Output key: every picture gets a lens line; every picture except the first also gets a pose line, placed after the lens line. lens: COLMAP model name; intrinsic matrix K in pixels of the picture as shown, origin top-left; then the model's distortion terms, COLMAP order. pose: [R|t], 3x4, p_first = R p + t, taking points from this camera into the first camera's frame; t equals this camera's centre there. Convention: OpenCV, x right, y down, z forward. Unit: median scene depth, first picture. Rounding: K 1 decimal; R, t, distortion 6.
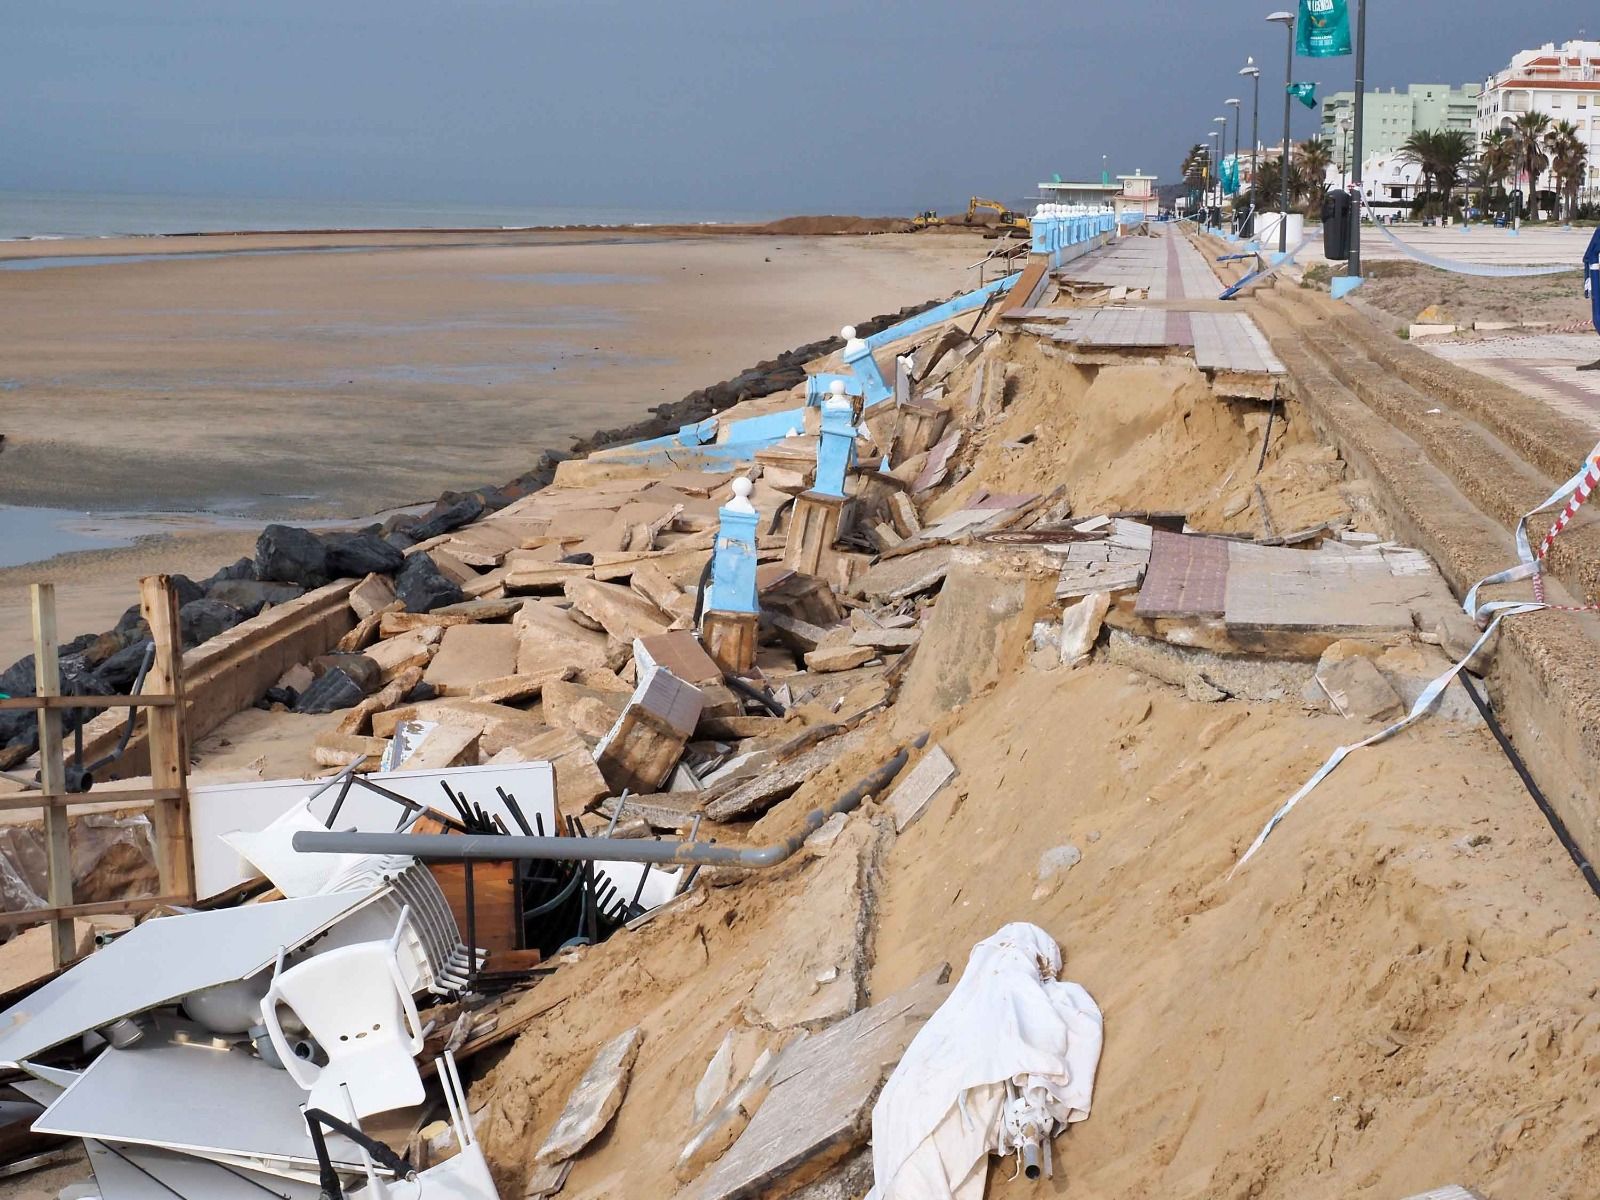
lens RADIAL K [[3621.0, 0, 800.0], [0, 3621.0, 600.0], [0, 0, 1]] dist [-0.011675, 0.252947]
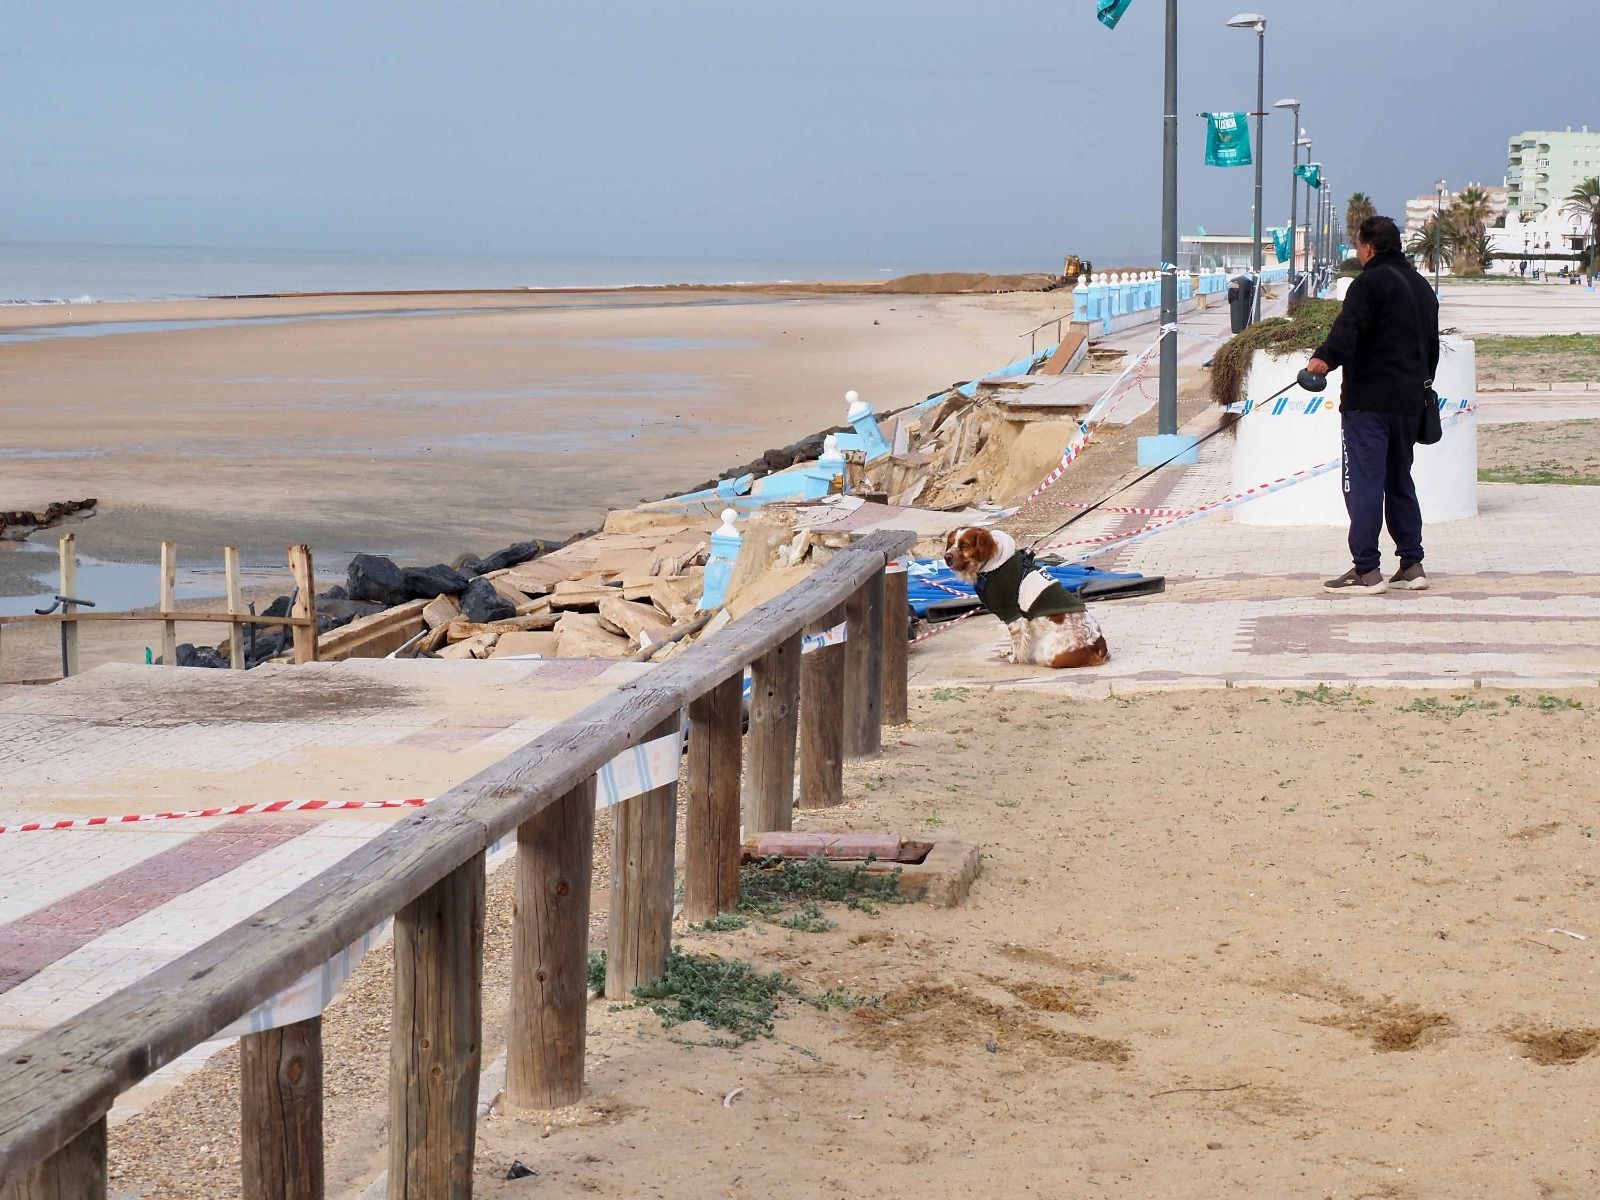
lens RADIAL K [[4104.4, 0, 800.0], [0, 4104.4, 600.0], [0, 0, 1]] dist [0.012604, 1.016516]
pose [[0.999417, -0.001736, -0.034088, 0.049353], [0.000870, 0.999677, -0.025409, 0.029654], [0.034121, 0.025364, 0.999096, -0.376172]]
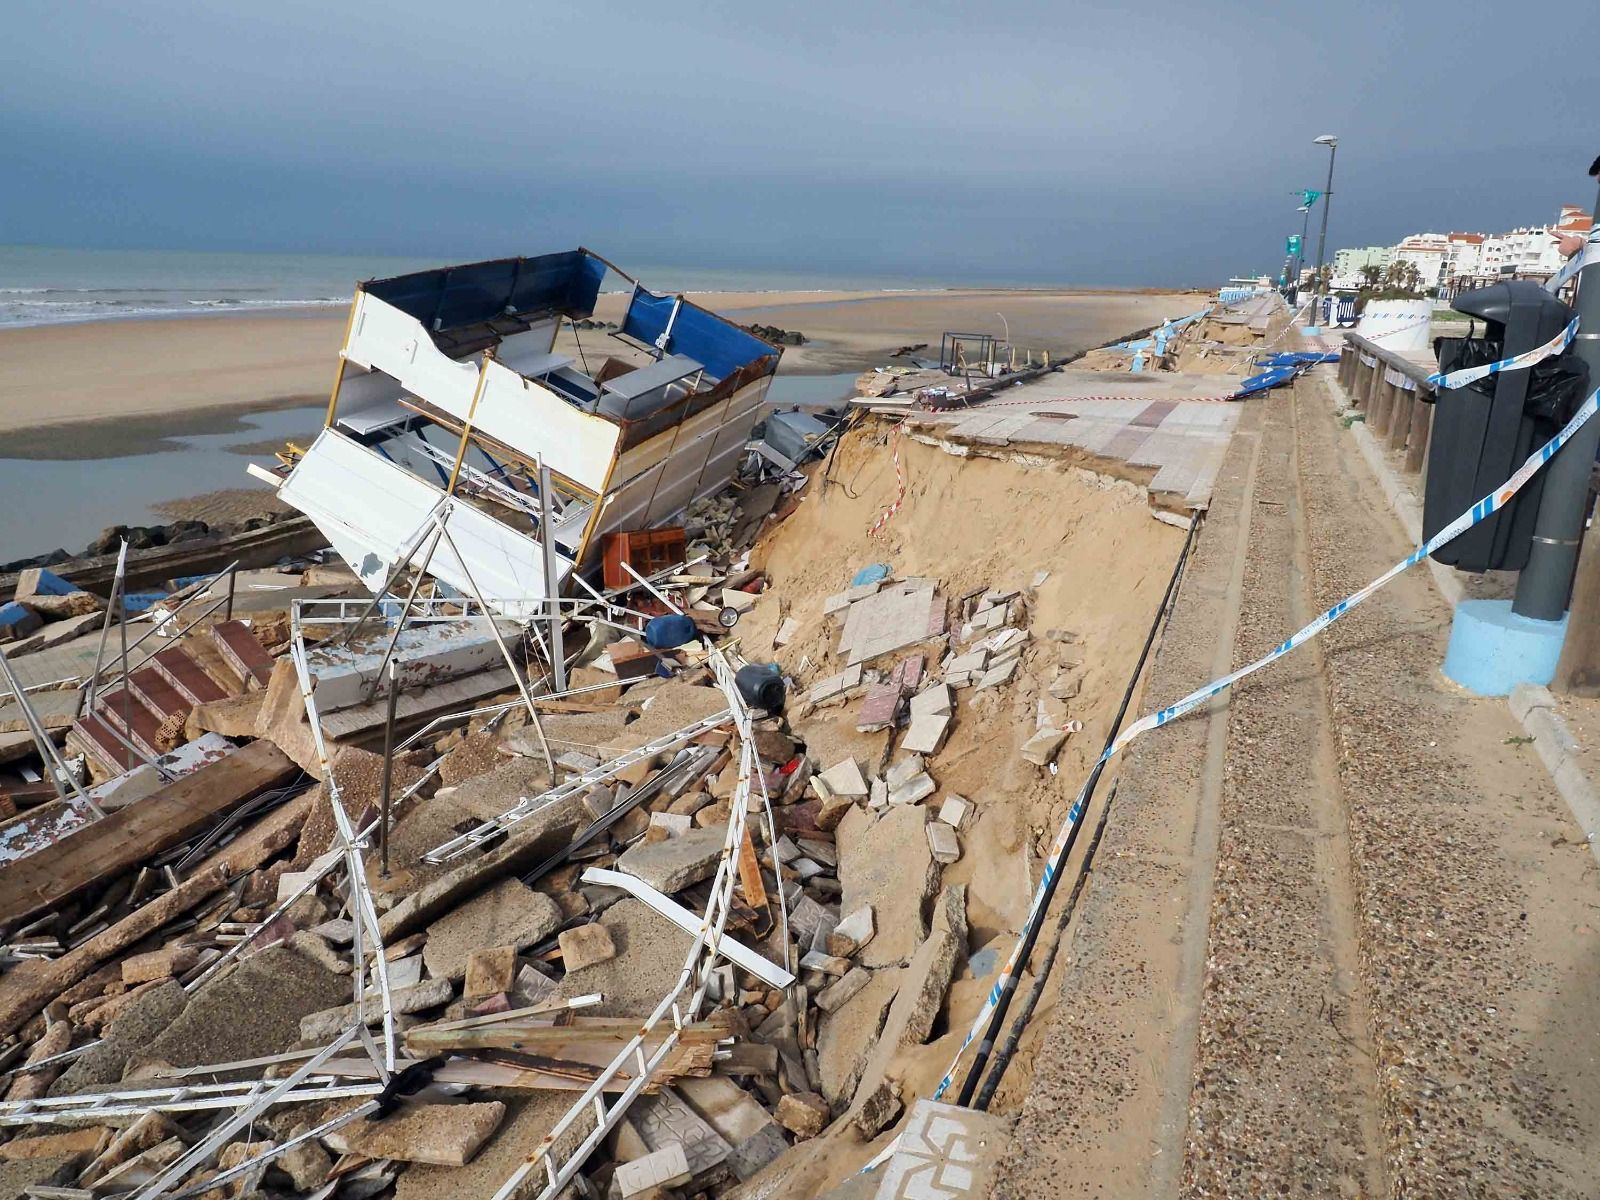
lens RADIAL K [[1154.9, 0, 805.9], [0, 1154.9, 606.5], [0, 0, 1]] dist [-0.056612, 0.032950]
pose [[0.961250, 0.090160, -0.260519, -0.012789], [-0.045274, 0.983806, 0.173425, 0.044925], [0.271937, -0.154910, 0.949765, -0.444135]]
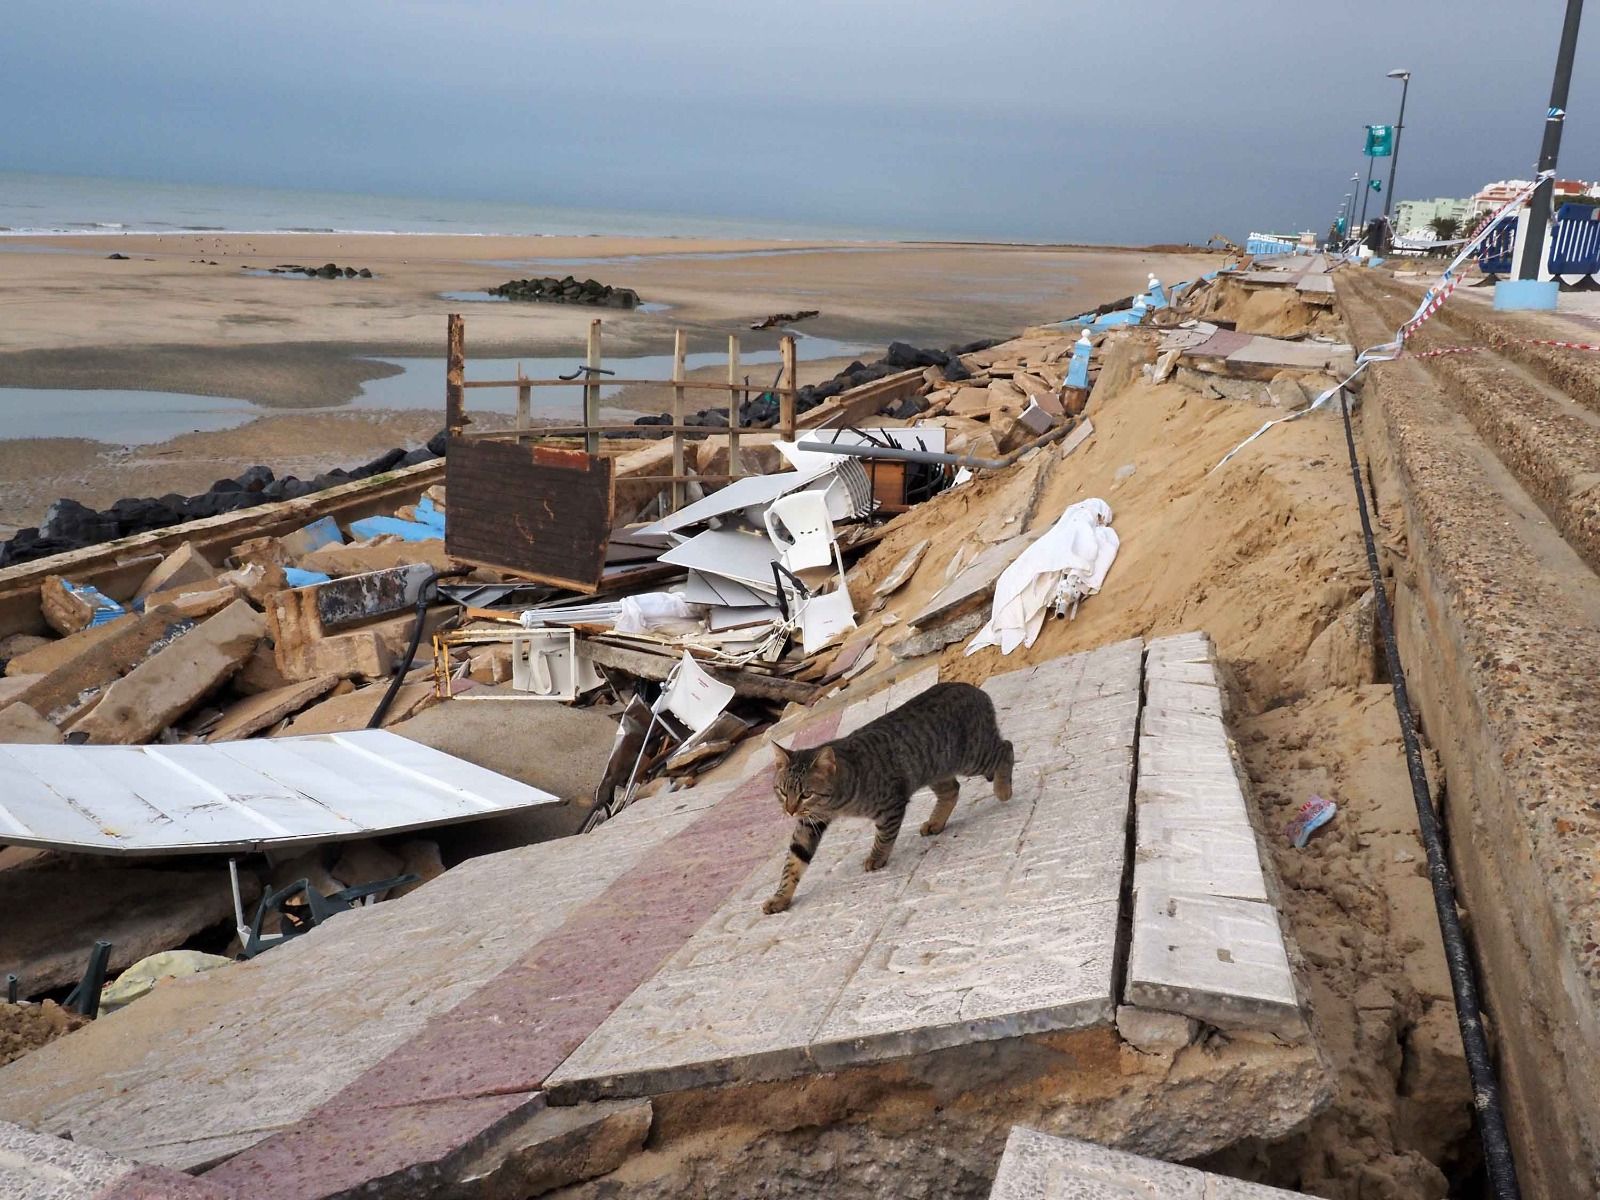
lens RADIAL K [[1401.9, 0, 800.0], [0, 1401.9, 600.0], [0, 0, 1]] dist [-0.012967, 0.004256]
pose [[0.968912, 0.097699, -0.227298, 0.023096], [-0.063485, 0.986146, 0.153251, 0.009784], [0.239122, -0.134057, 0.961691, 0.055262]]
